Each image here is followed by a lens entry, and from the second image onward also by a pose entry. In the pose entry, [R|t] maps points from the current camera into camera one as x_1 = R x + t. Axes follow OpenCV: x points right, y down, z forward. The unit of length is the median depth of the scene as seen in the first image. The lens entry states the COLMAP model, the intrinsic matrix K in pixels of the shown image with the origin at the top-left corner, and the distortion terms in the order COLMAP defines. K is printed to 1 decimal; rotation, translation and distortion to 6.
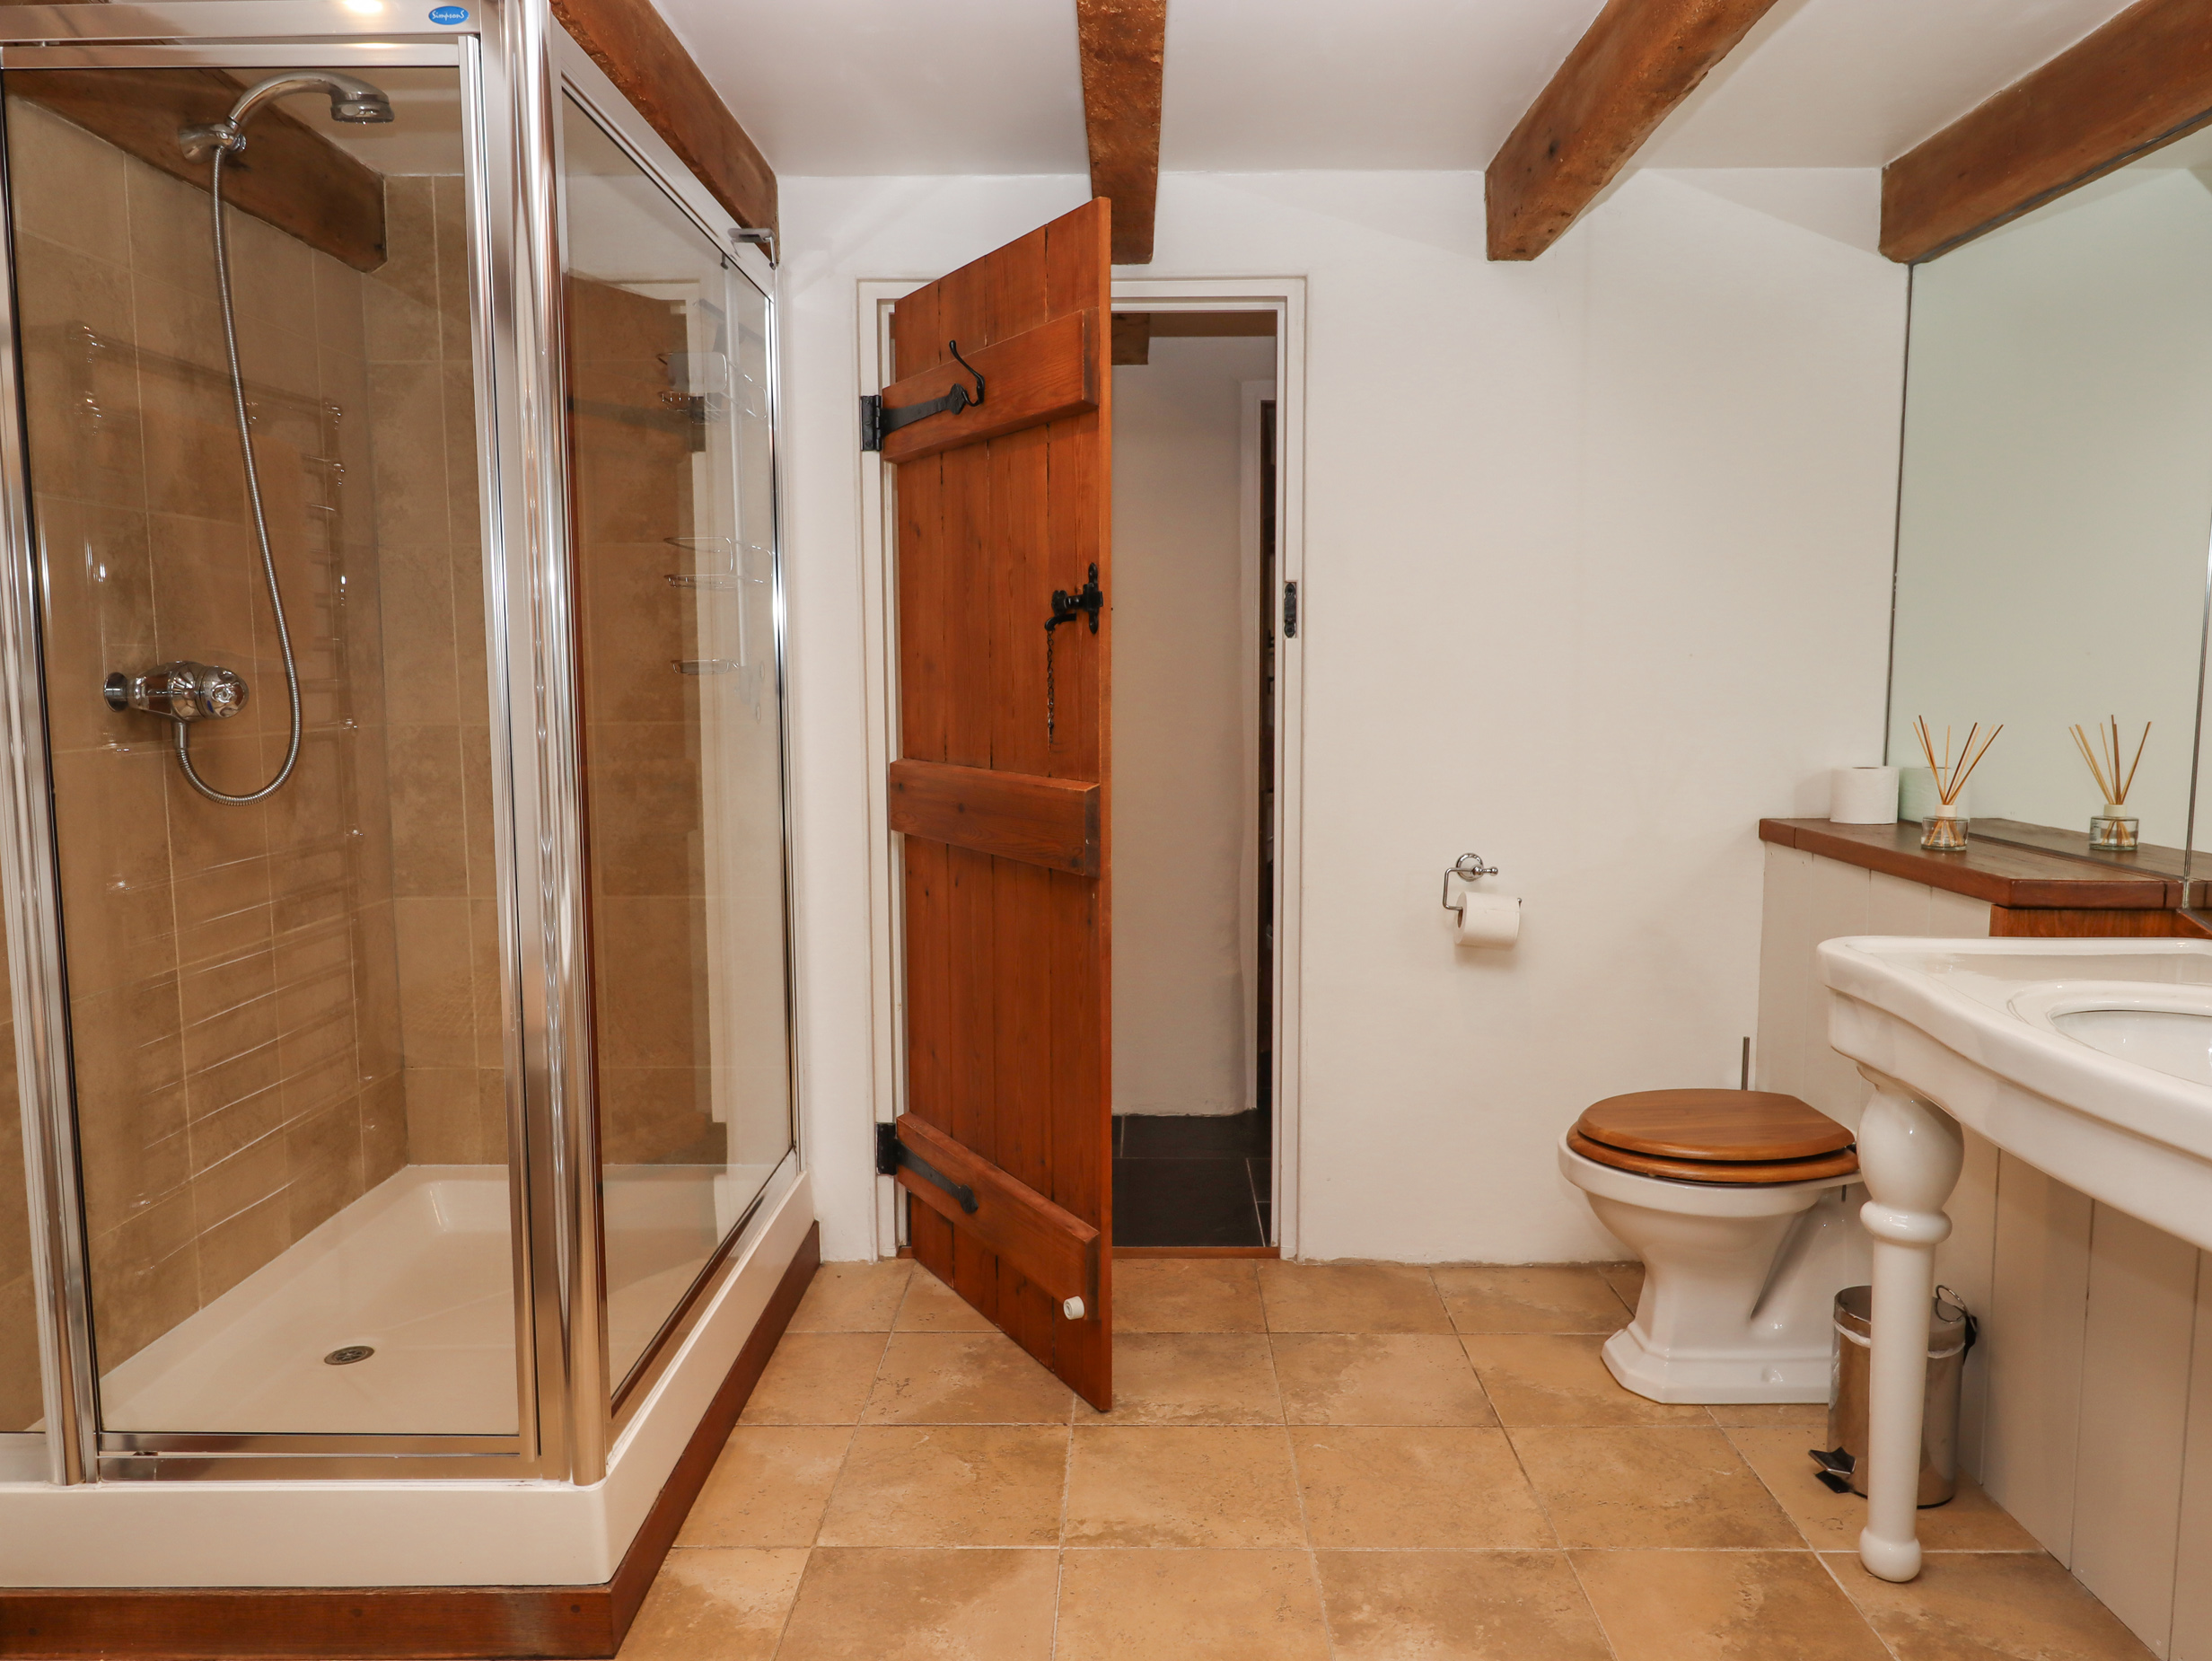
lens RADIAL K [[1541.6, 0, 1112.3], [0, 1541.6, 829.0], [0, 0, 1]] dist [0.013646, -0.017117]
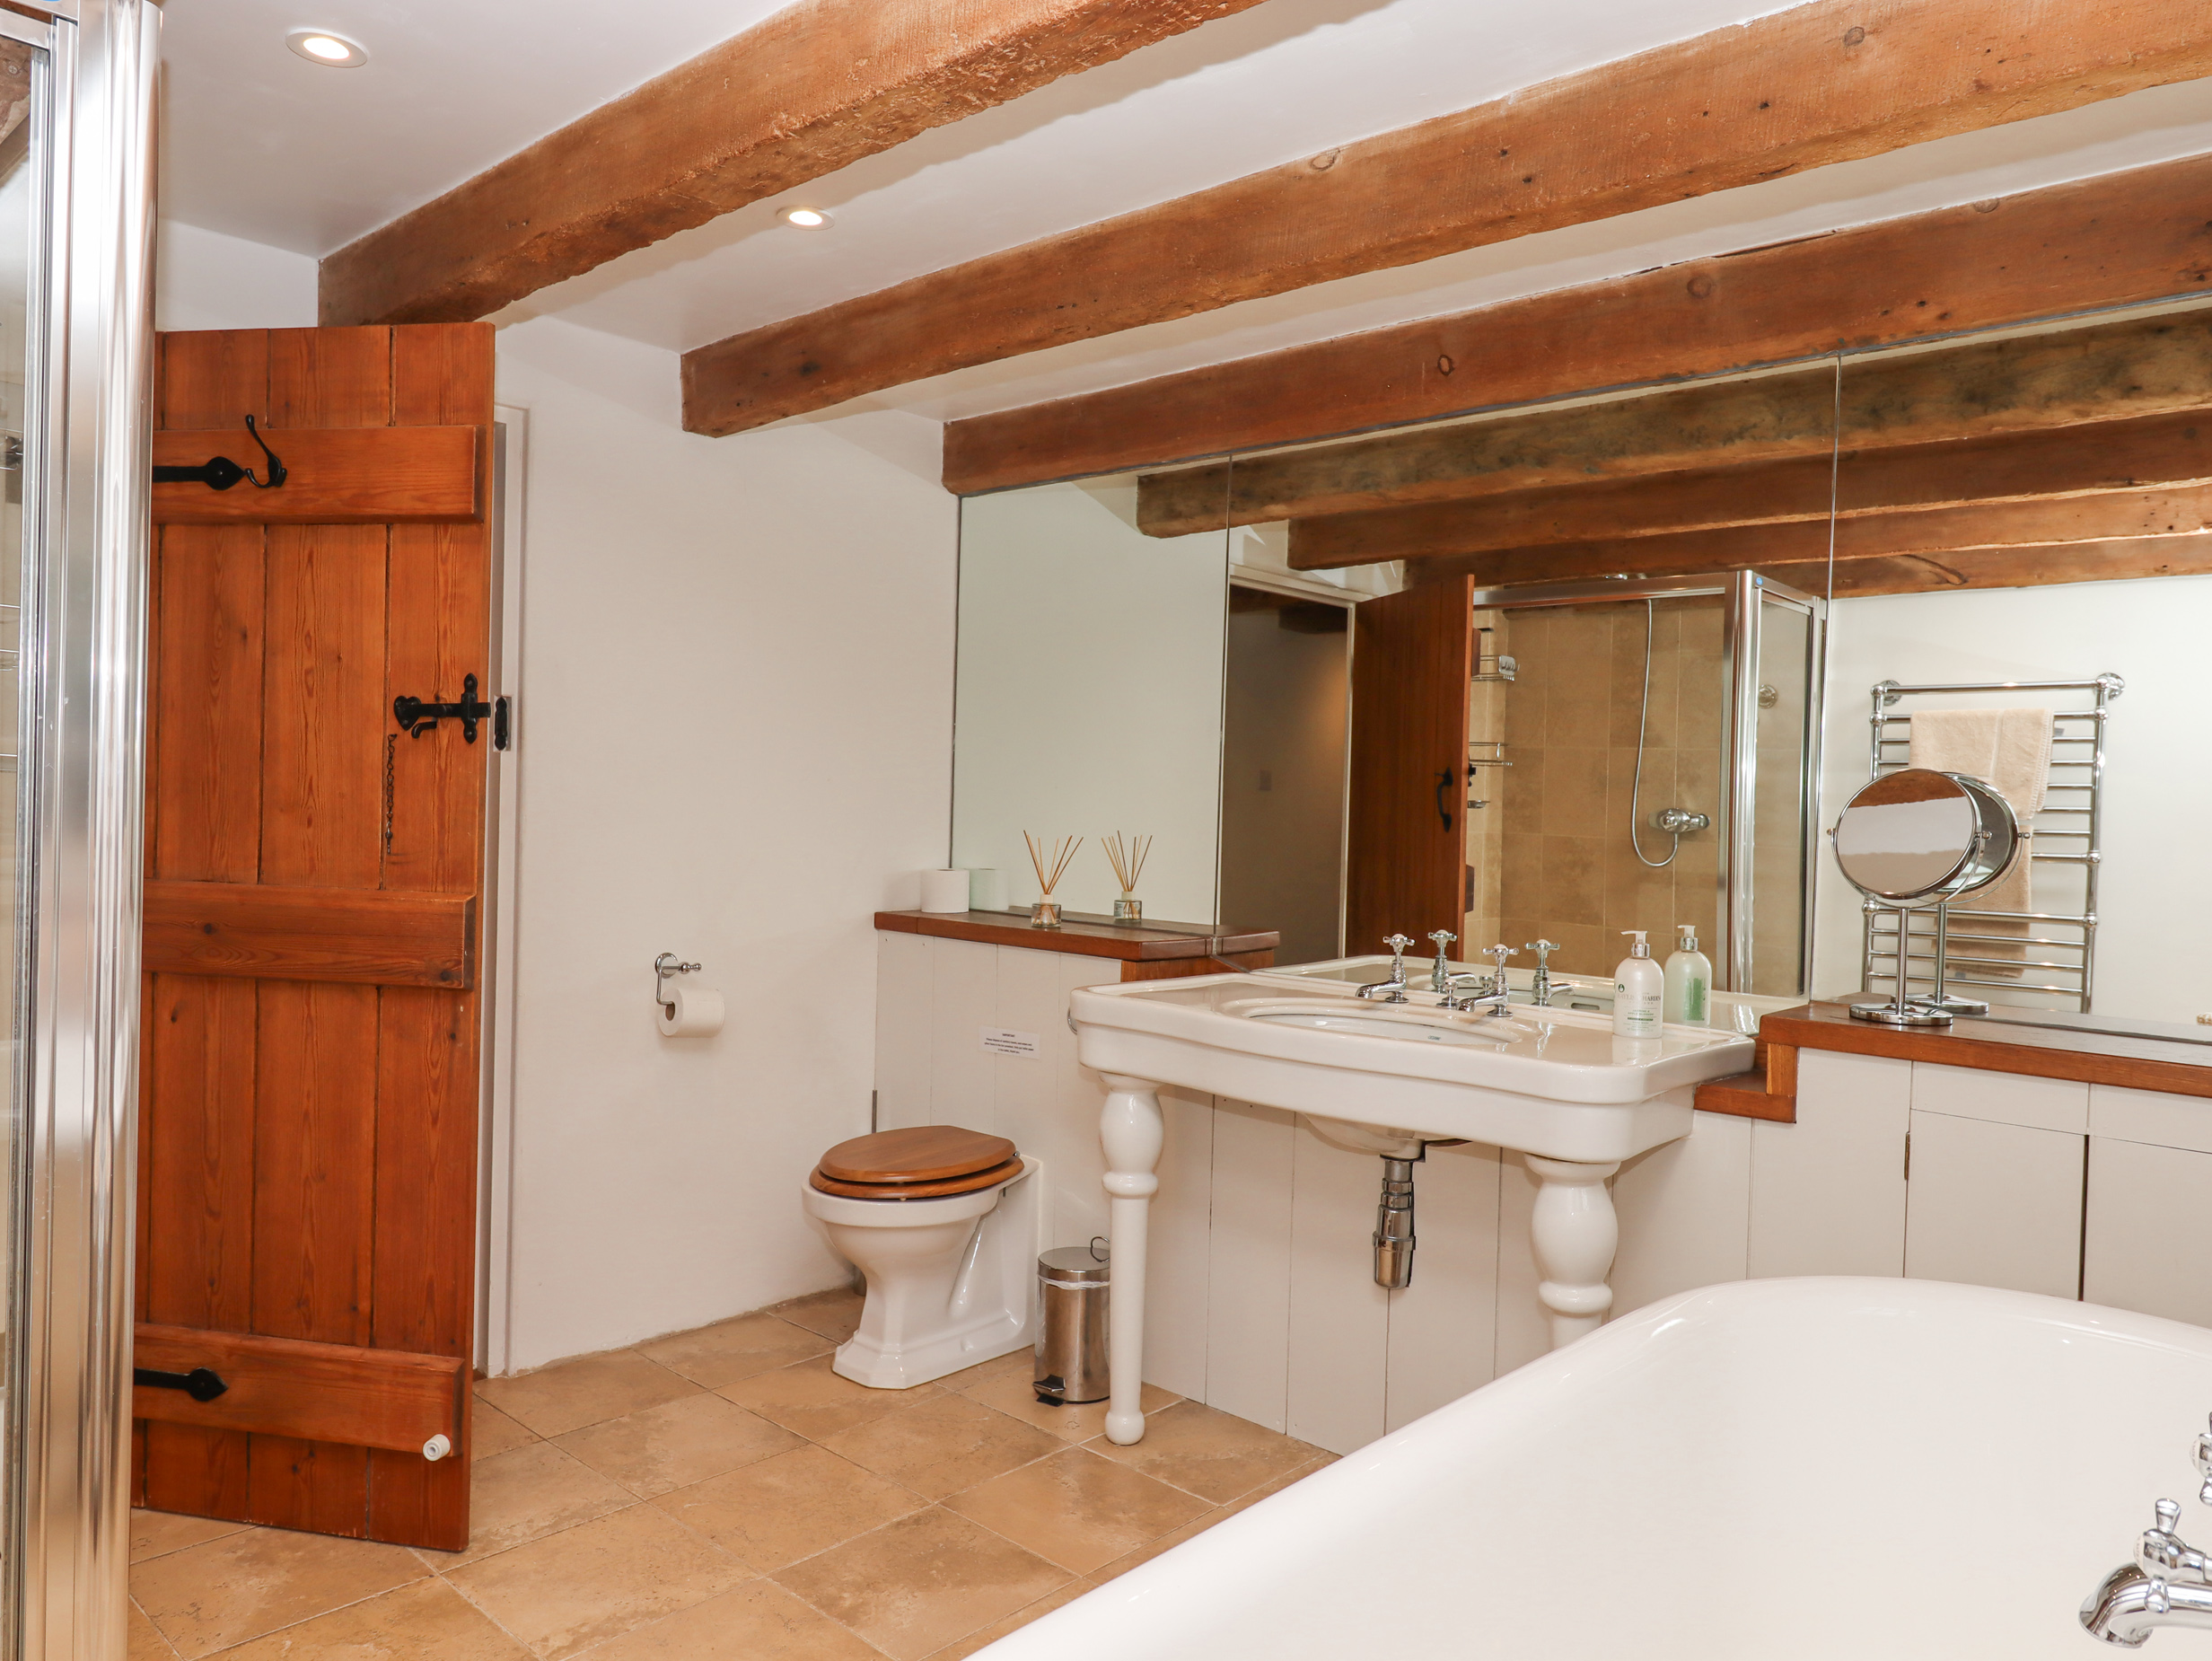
lens RADIAL K [[1541.6, 0, 1121.9], [0, 1541.6, 821.7], [0, 0, 1]] dist [0.013646, -0.017117]
pose [[0.665363, 0.009820, 0.746456, -0.450403], [0.048608, 0.997222, -0.056446, 0.000545], [-0.744936, 0.073841, 0.663037, 0.026748]]
